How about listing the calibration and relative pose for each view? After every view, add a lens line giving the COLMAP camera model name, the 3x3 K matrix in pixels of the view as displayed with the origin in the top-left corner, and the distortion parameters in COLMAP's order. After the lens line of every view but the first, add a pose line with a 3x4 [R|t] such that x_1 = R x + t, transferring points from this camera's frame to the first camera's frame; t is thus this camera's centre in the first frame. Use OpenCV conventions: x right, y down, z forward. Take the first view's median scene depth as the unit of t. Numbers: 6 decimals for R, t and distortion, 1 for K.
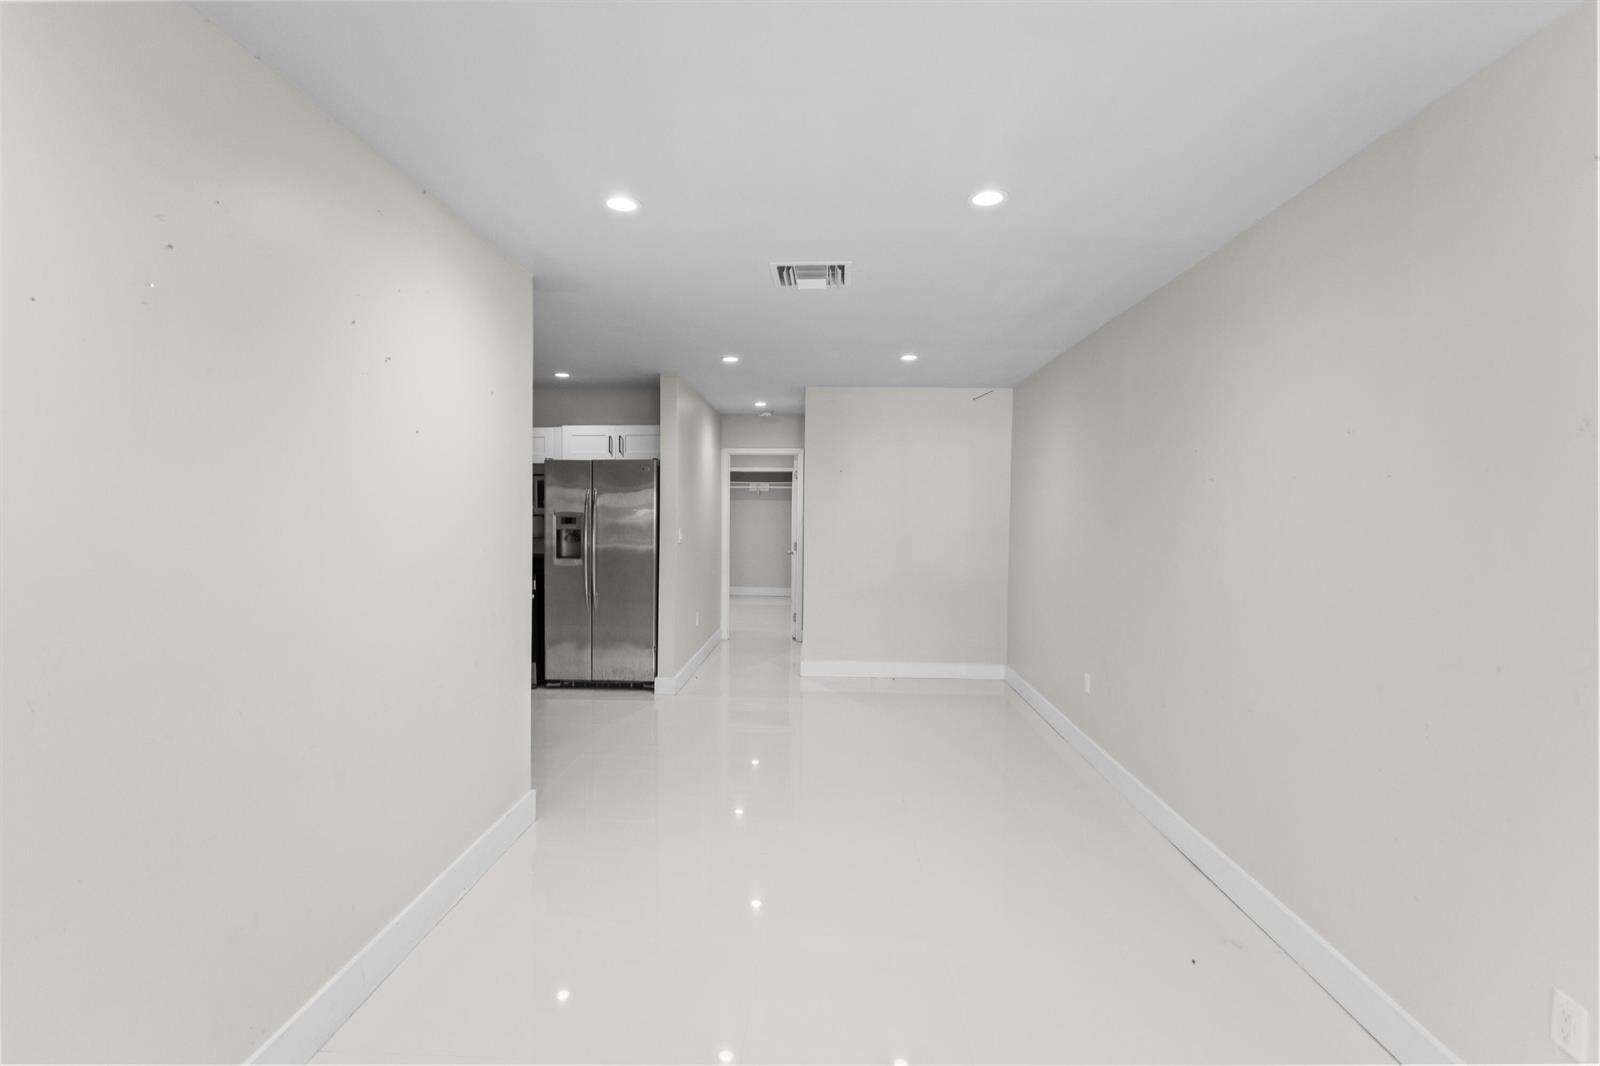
lens RADIAL K [[760.5, 0, 793.8], [0, 760.5, 537.5], [0, 0, 1]] dist [0.000834, -0.000459]
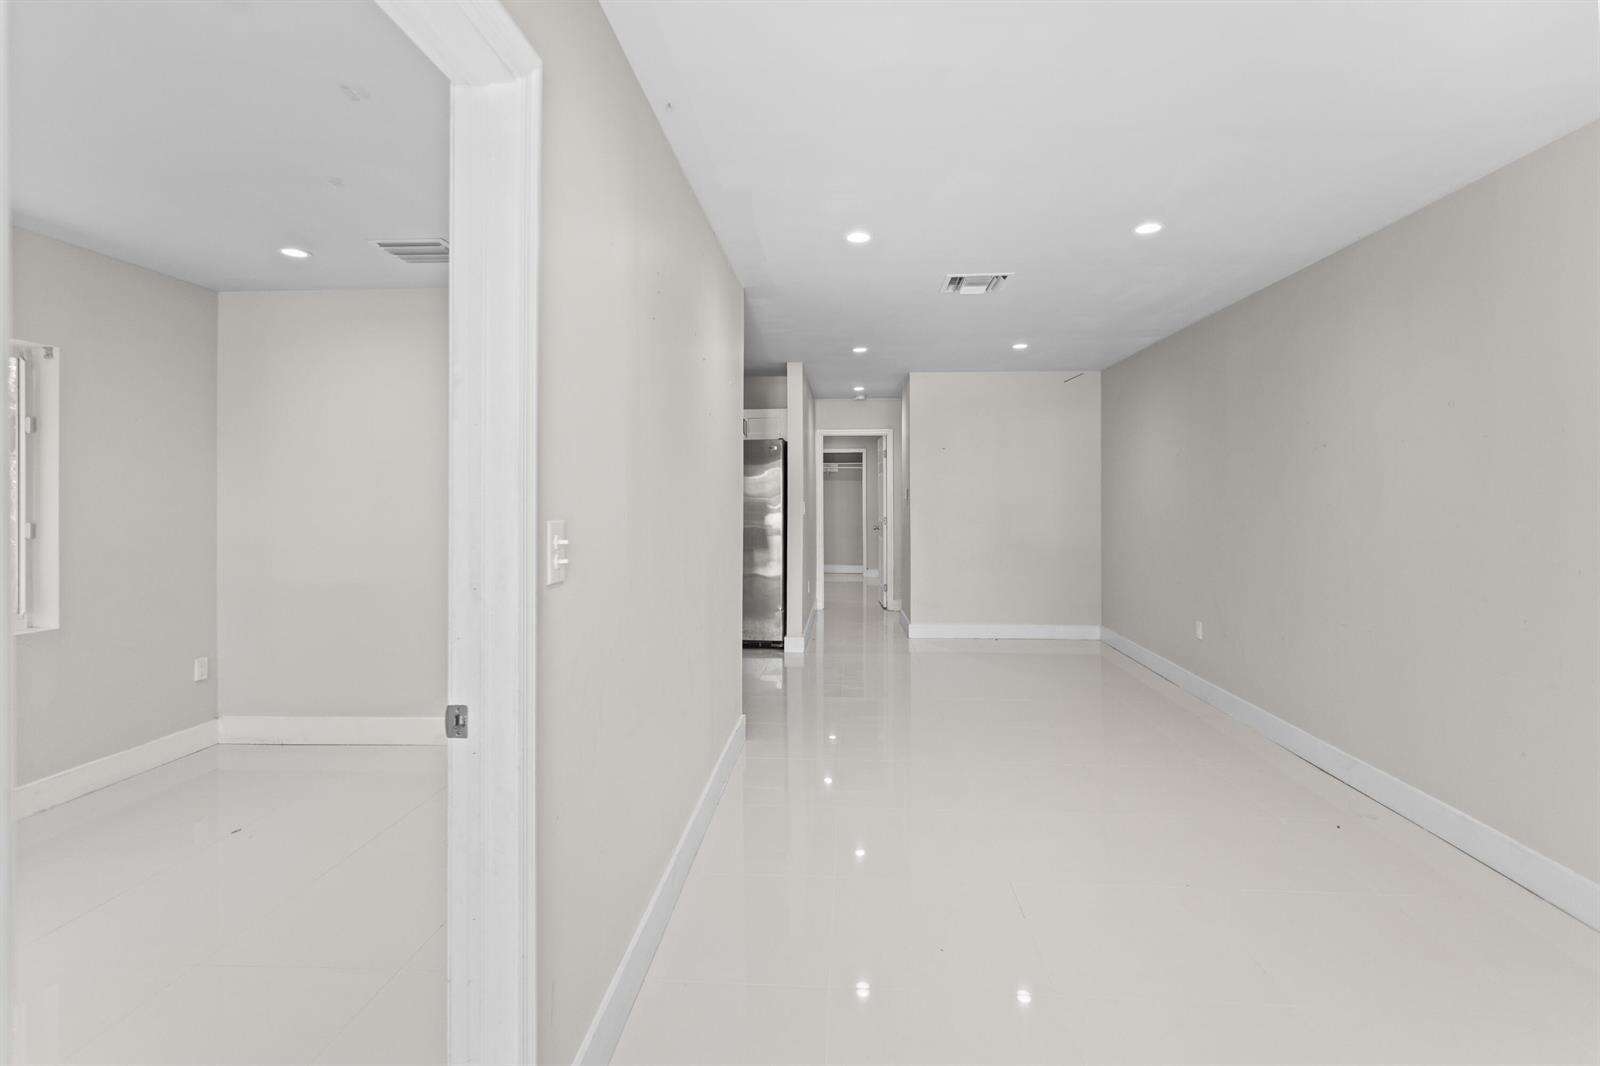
lens RADIAL K [[760.5, 0, 824.7], [0, 760.5, 499.4], [0, 0, 1]] dist [0.000834, -0.000459]
pose [[0.999765, -0.011607, -0.018312, -0.093352], [0.011095, 0.999552, -0.027788, 0.014182], [0.018626, 0.027578, 0.999446, -0.096654]]
